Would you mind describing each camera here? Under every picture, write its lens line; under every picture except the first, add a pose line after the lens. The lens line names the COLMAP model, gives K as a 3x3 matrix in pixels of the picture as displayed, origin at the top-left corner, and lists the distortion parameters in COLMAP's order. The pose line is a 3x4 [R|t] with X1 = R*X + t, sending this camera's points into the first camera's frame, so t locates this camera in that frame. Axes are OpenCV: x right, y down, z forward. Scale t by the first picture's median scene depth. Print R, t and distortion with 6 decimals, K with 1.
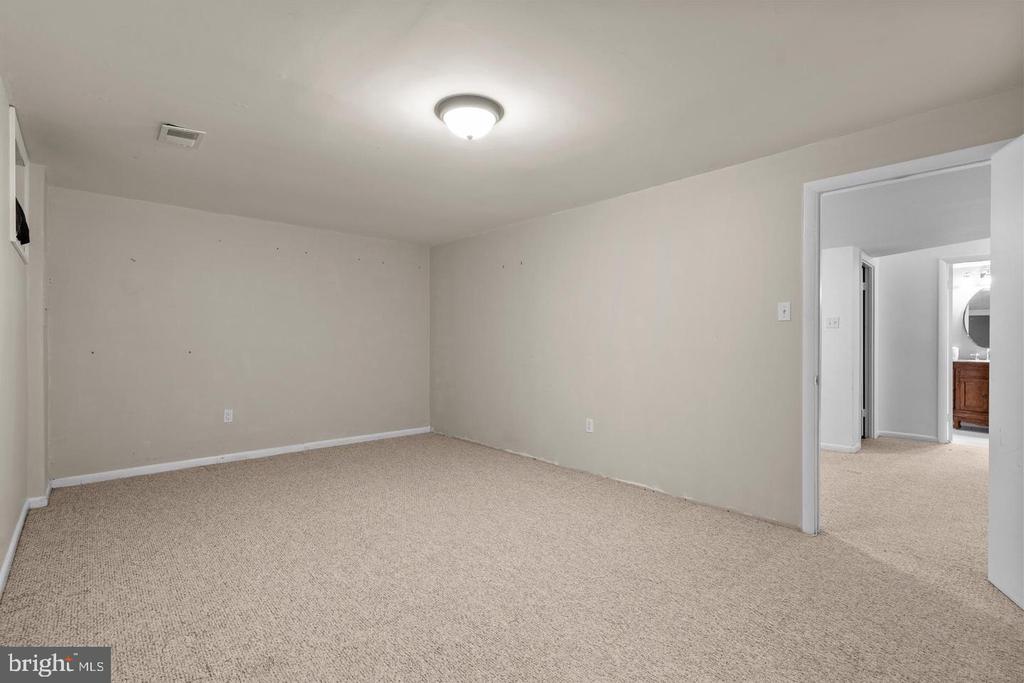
lens RADIAL K [[465.9, 0, 513.6], [0, 465.9, 343.6], [0, 0, 1]] dist [-0.004666, 0.002763]
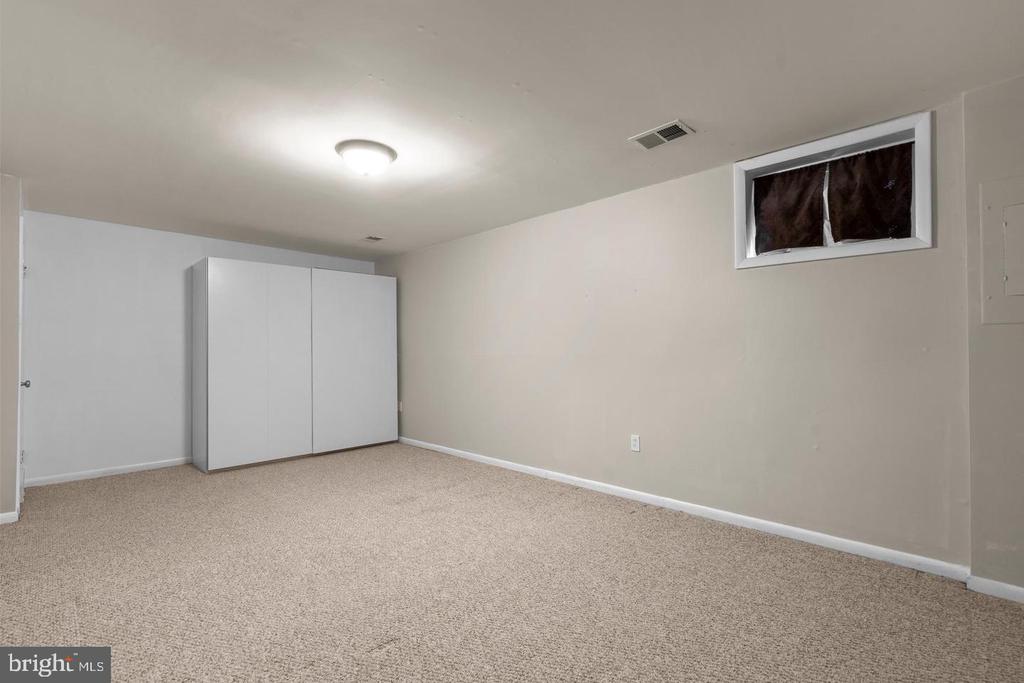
lens RADIAL K [[465.9, 0, 513.1], [0, 465.9, 344.4], [0, 0, 1]] dist [-0.004666, 0.002763]
pose [[-0.998895, 0.003090, -0.046903, -0.298130], [0.003478, 0.999960, -0.008193, -0.004964], [0.046876, -0.008347, -0.998866, 1.599101]]
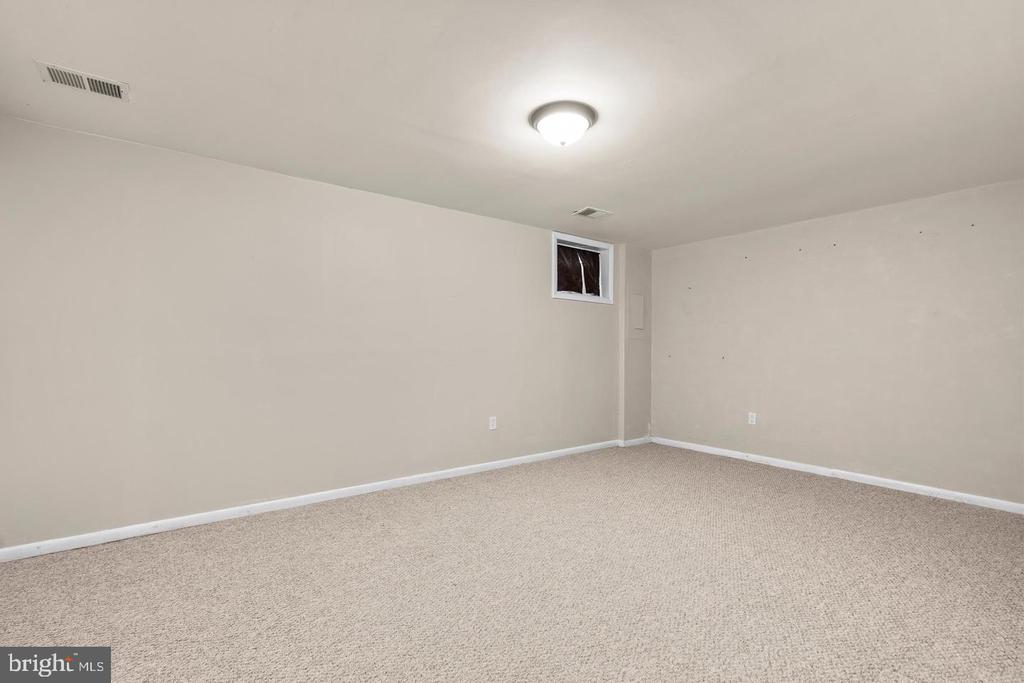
lens RADIAL K [[465.9, 0, 511.0], [0, 465.9, 342.6], [0, 0, 1]] dist [-0.004666, 0.002763]
pose [[-0.095678, -0.013776, -0.995317, 0.674705], [-0.011148, 0.999856, -0.012767, 0.001516], [0.995350, 0.009874, -0.095817, 0.728502]]
